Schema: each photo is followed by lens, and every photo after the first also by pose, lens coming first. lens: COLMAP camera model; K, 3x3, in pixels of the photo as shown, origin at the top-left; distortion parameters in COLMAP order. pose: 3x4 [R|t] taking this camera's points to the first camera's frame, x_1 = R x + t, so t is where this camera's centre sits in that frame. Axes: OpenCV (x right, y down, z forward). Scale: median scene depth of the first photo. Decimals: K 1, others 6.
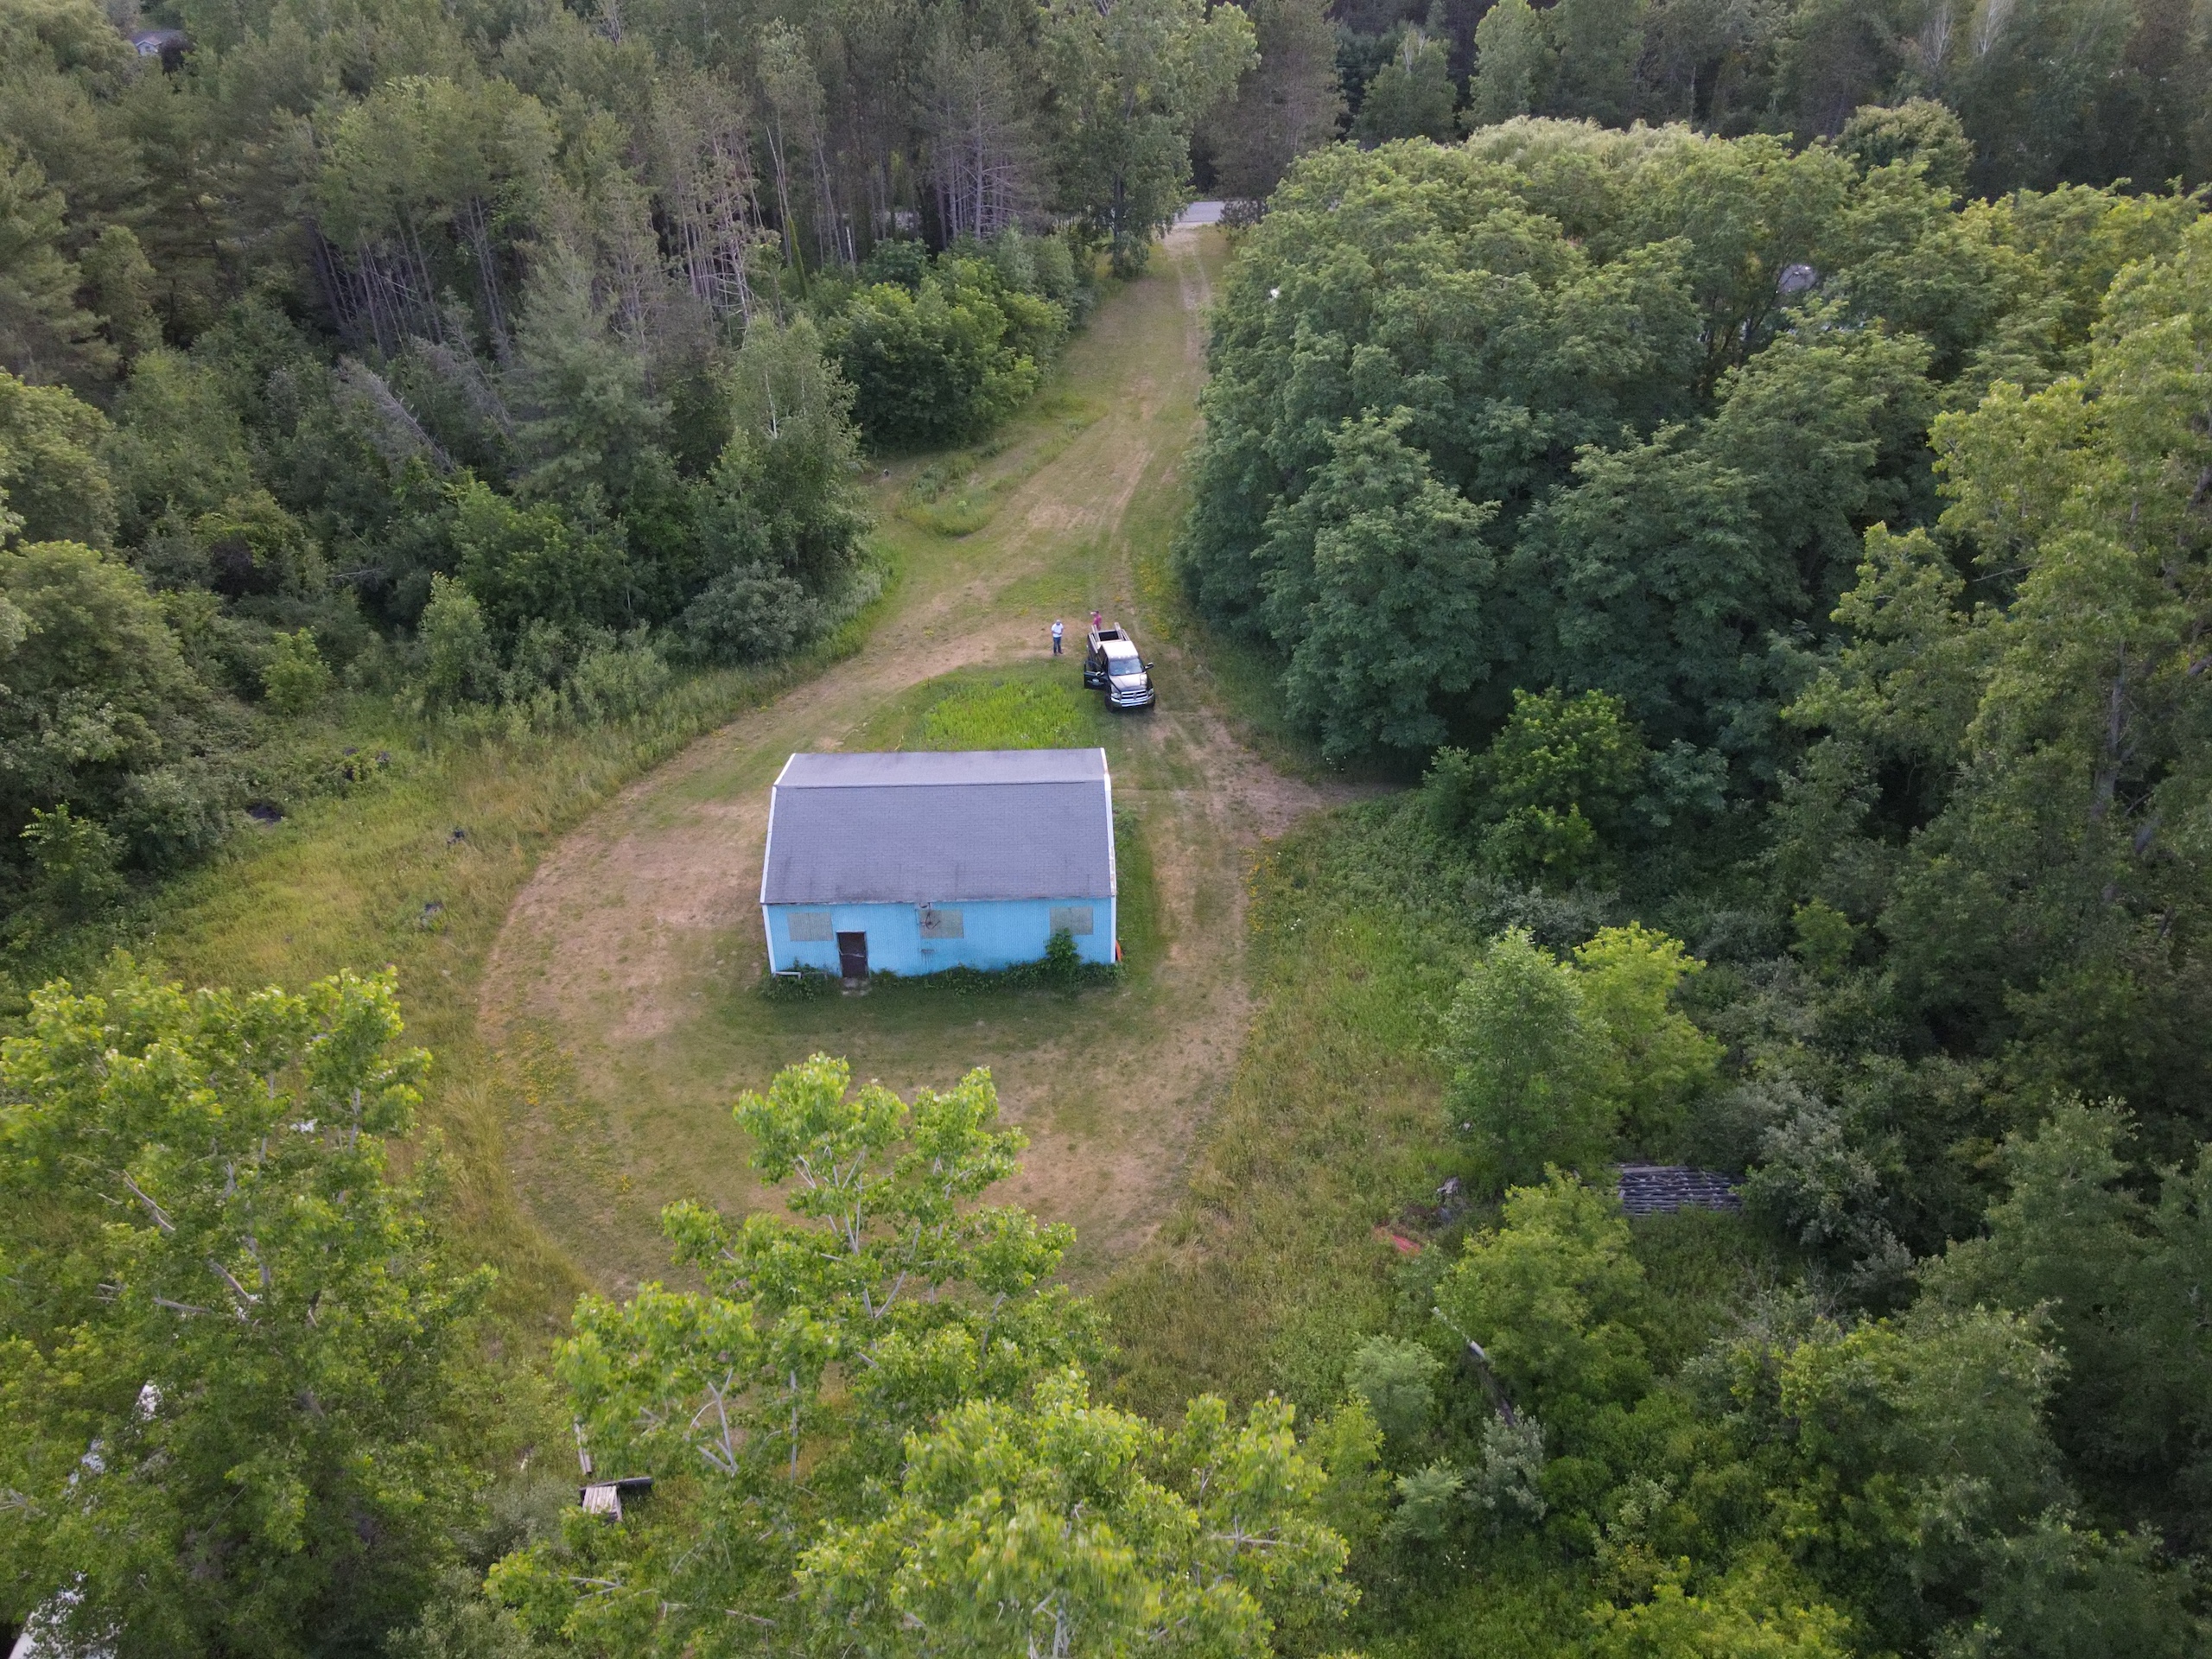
lens RADIAL K [[1602.7, 0, 1101.8], [0, 1602.7, 841.5], [0, 0, 1]] dist [0.010120, 0.005558]
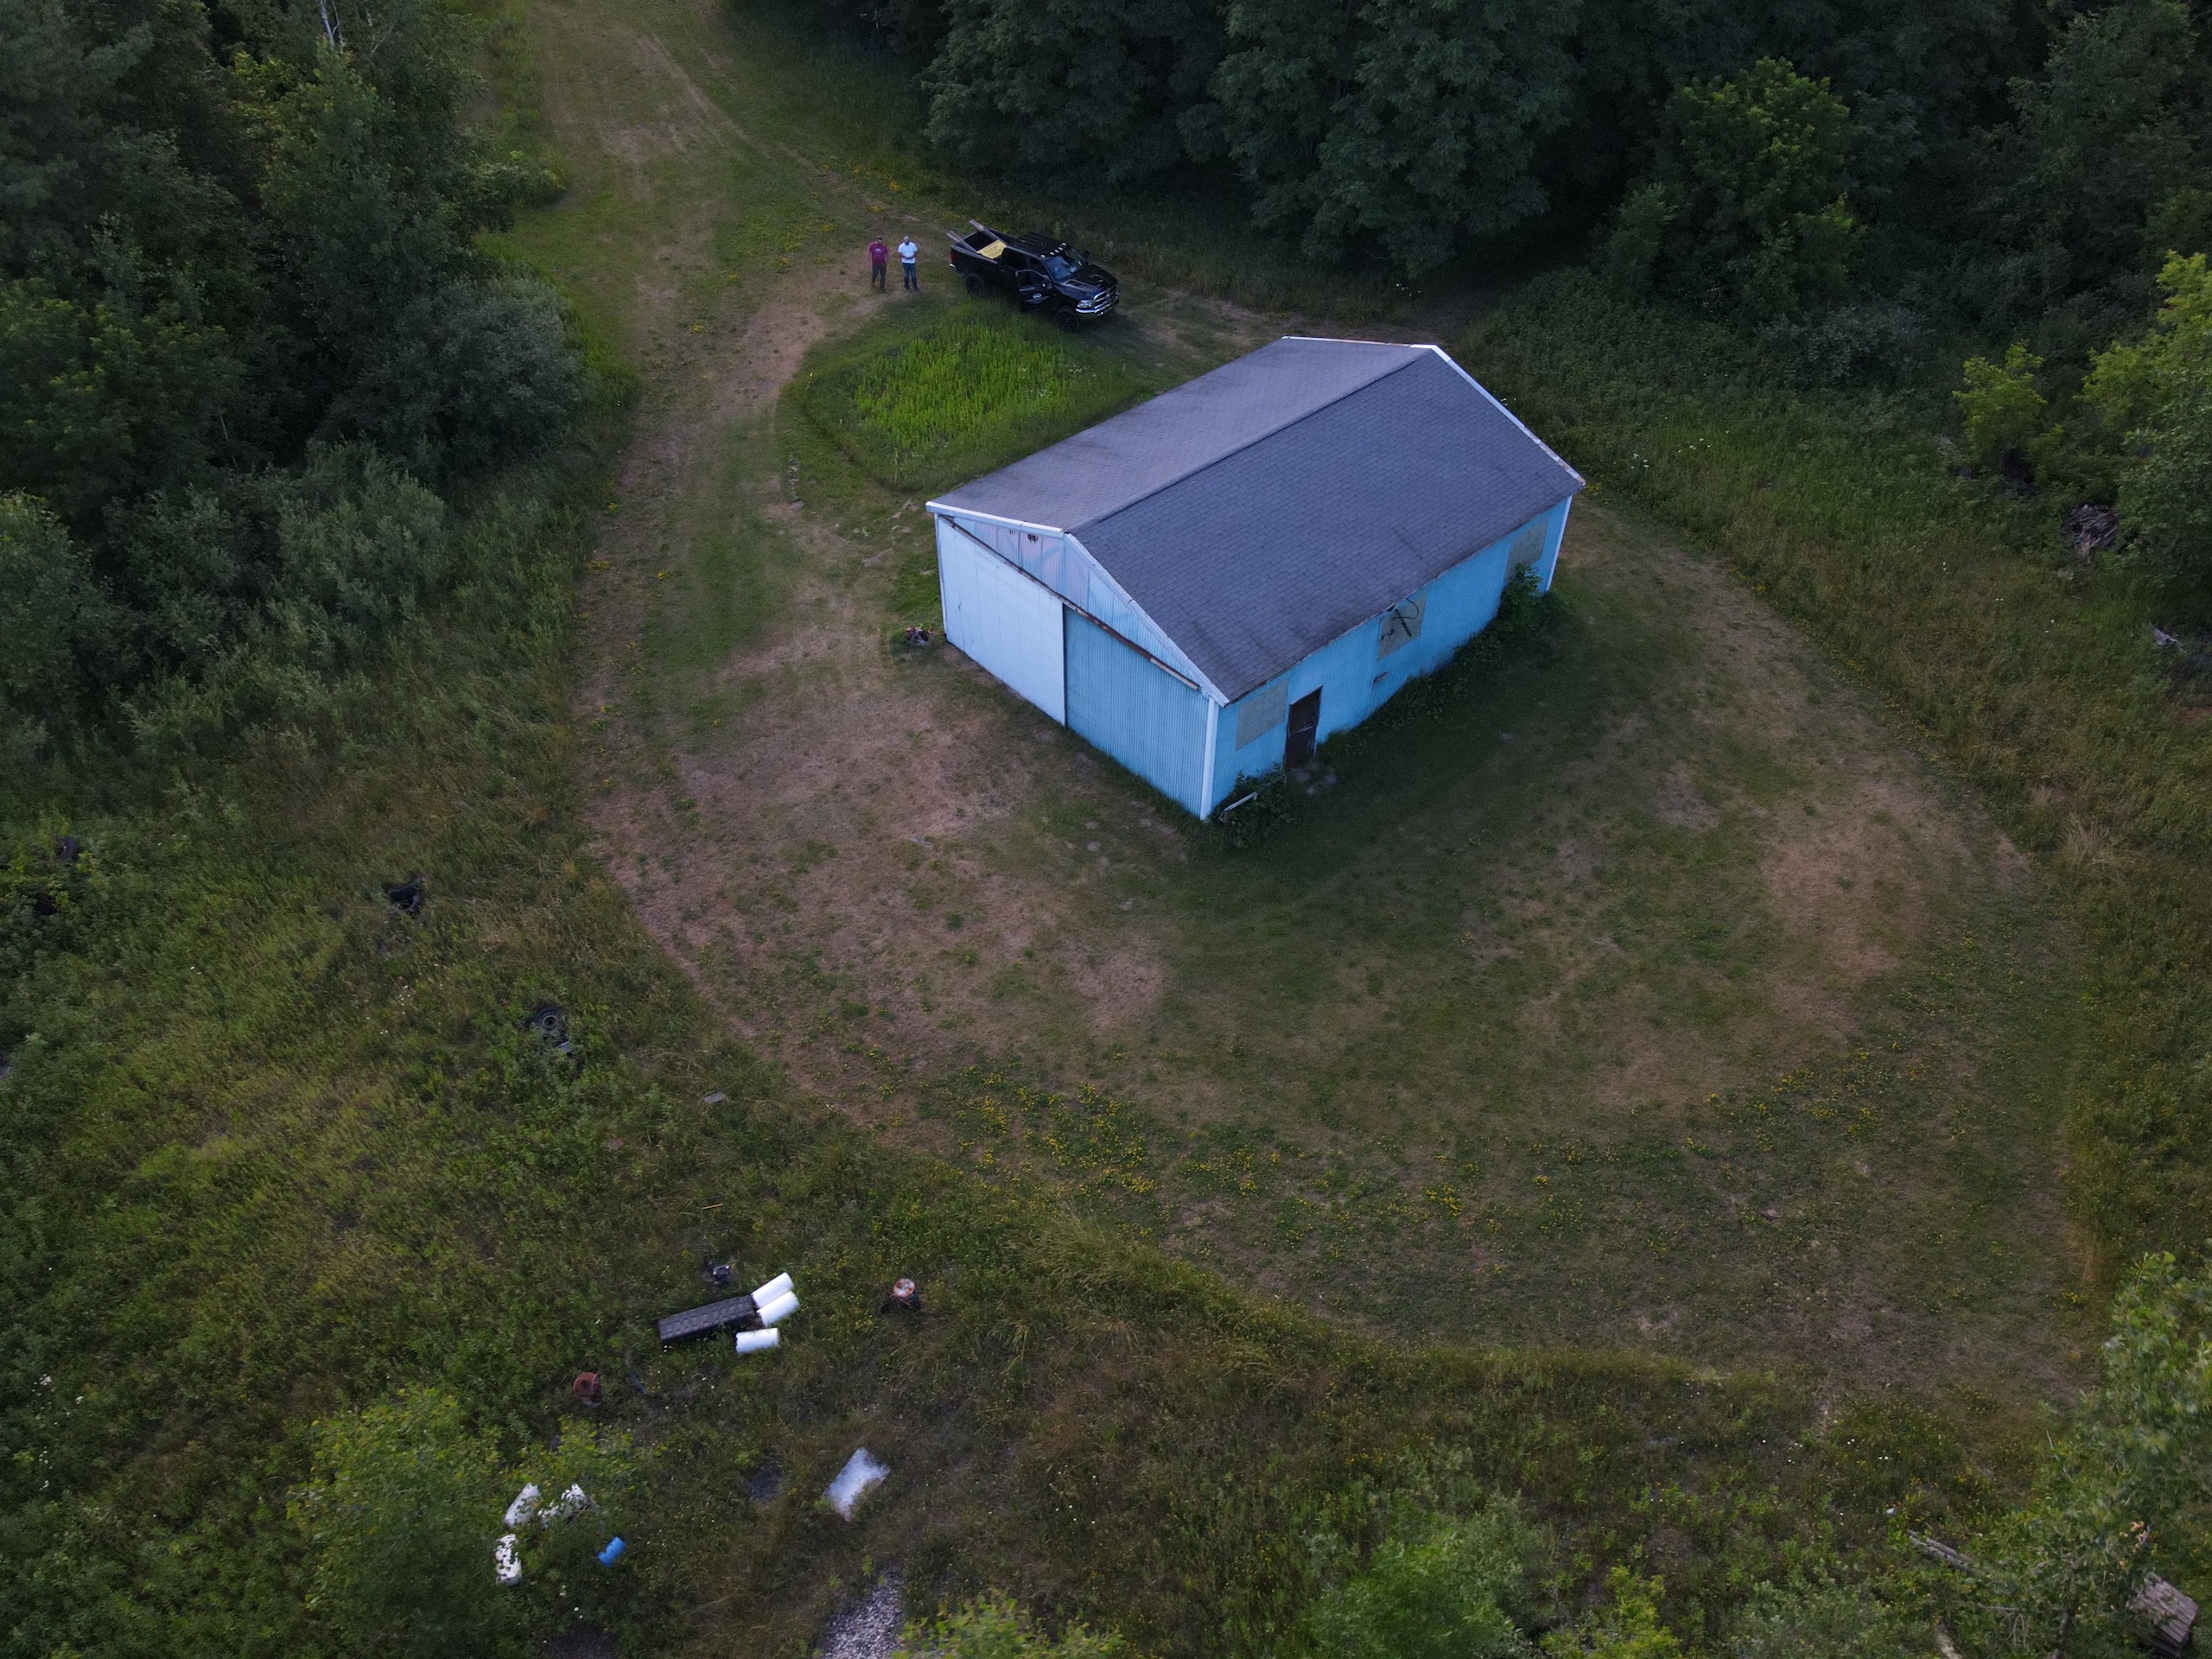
lens RADIAL K [[1602.7, 0, 1101.8], [0, 1602.7, 841.5], [0, 0, 1]] dist [0.010120, 0.005558]
pose [[0.768377, -0.448553, 0.456505, -0.455314], [0.366328, 0.893136, 0.260983, -0.070938], [-0.524786, -0.033303, 0.850583, 0.453540]]
